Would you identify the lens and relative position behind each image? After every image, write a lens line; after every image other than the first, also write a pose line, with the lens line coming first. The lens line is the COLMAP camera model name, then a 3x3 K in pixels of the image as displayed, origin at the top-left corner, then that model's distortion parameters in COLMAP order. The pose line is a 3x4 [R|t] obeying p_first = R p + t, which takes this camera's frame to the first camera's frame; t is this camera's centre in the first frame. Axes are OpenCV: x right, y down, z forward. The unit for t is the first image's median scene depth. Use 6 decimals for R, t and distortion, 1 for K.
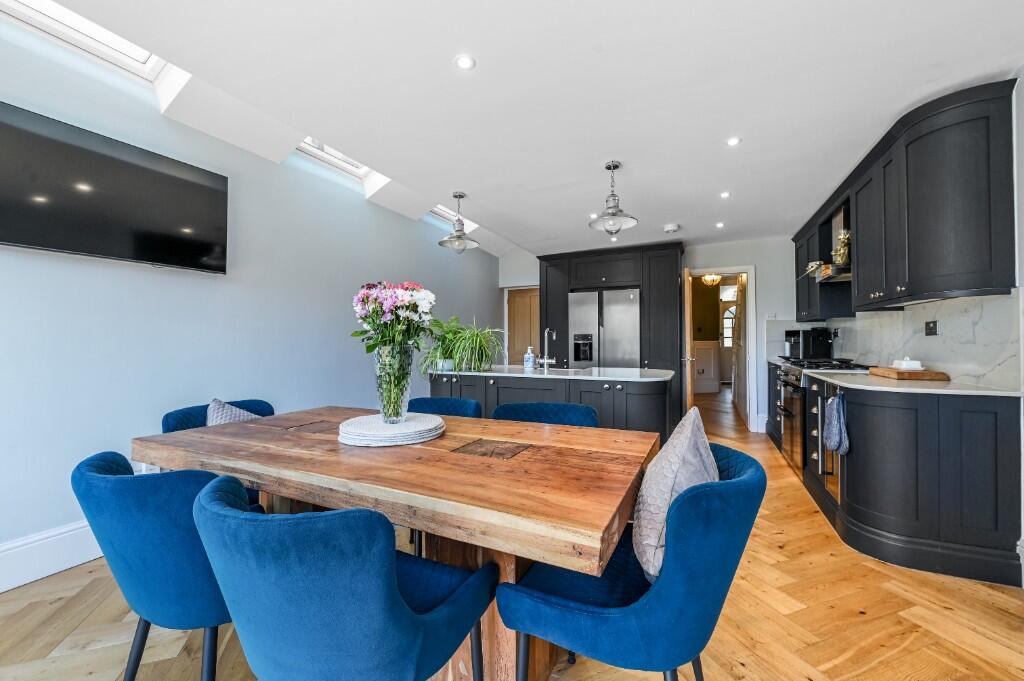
lens RADIAL K [[411.4, 0, 512.0], [0, 411.4, 340.5], [0, 0, 1]] dist [-0.003016, 0.000271]
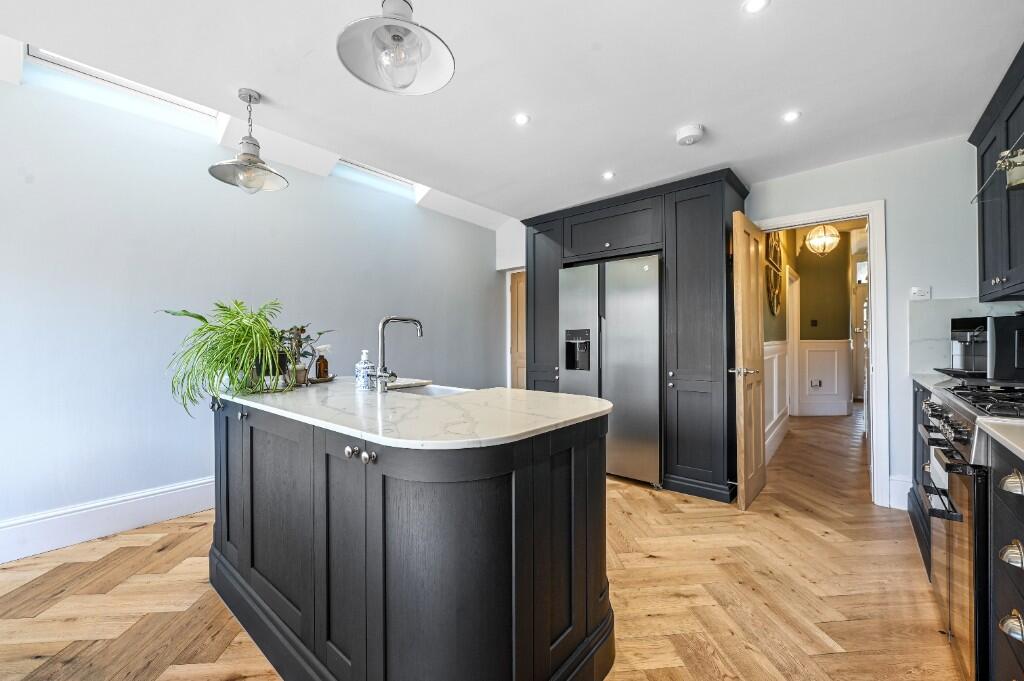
lens RADIAL K [[414.0, 0, 512.0], [0, 414.0, 340.5], [0, 0, 1]] dist [-0.001829, 0.000220]
pose [[0.964836, 0.000667, -0.262853, 0.326365], [-0.001108, 0.999998, -0.001529, 0.004886], [0.262851, 0.001767, 0.964835, 0.432837]]
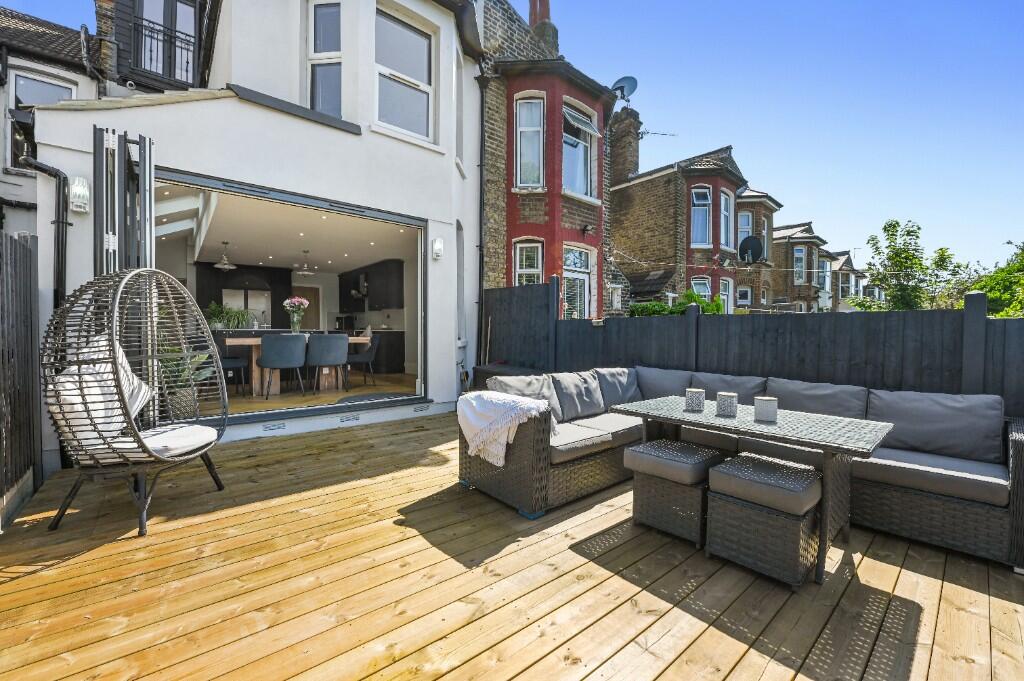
lens RADIAL K [[411.7, 0, 512.0], [0, 411.7, 340.5], [0, 0, 1]] dist [-0.022187, 0.000132]
pose [[0.408699, -0.009567, 0.912619, -1.147889], [-0.008435, 0.999863, 0.014259, 0.075505], [-0.912630, -0.013525, 0.408562, -0.918723]]
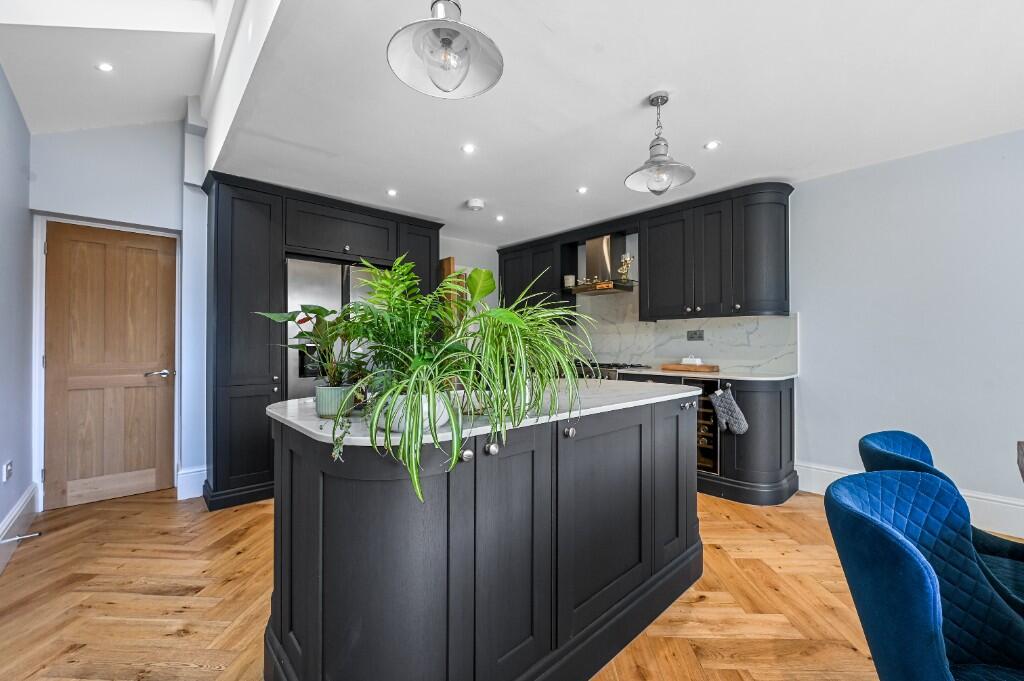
lens RADIAL K [[411.7, 0, 511.8], [0, 411.7, 343.1], [0, 0, 1]] dist [-0.003851, 0.000185]
pose [[0.377721, 0.009837, 0.925867, -0.362139], [-0.003526, 0.999952, -0.009185, 0.007922], [-0.925913, 0.000205, 0.377737, 0.676453]]
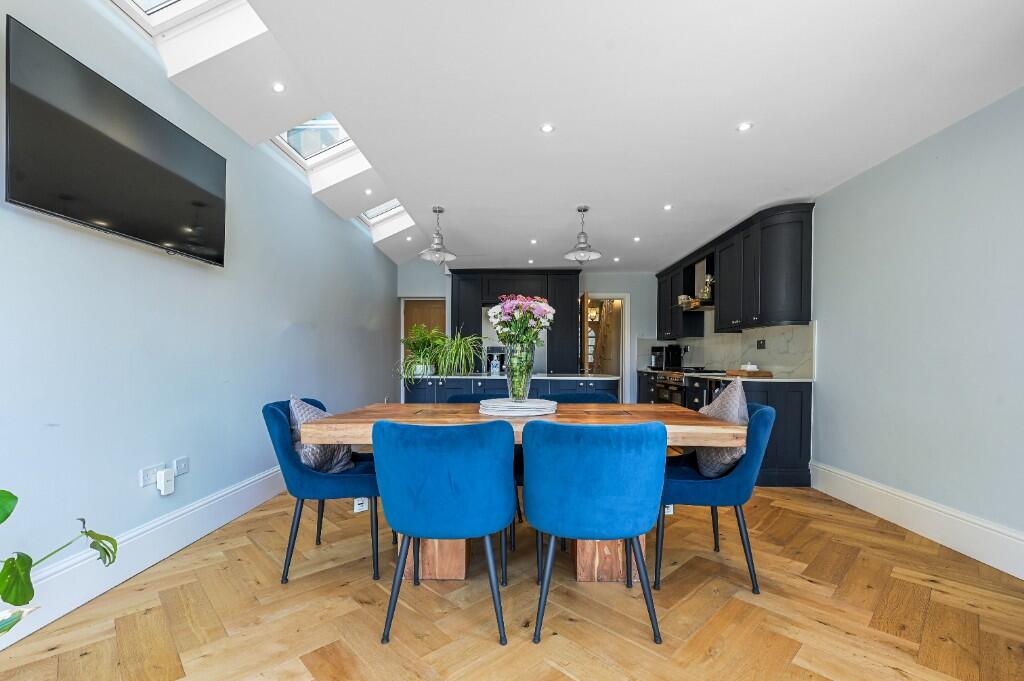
lens RADIAL K [[453.4, 0, 513.7], [0, 453.4, 368.5], [0, 0, 1]] dist [0.000805, -0.000049]
pose [[0.910701, 0.002029, 0.413061, -0.361897], [-0.010428, 0.999782, 0.018080, 0.026369], [-0.412935, -0.020773, 0.910524, -0.125936]]
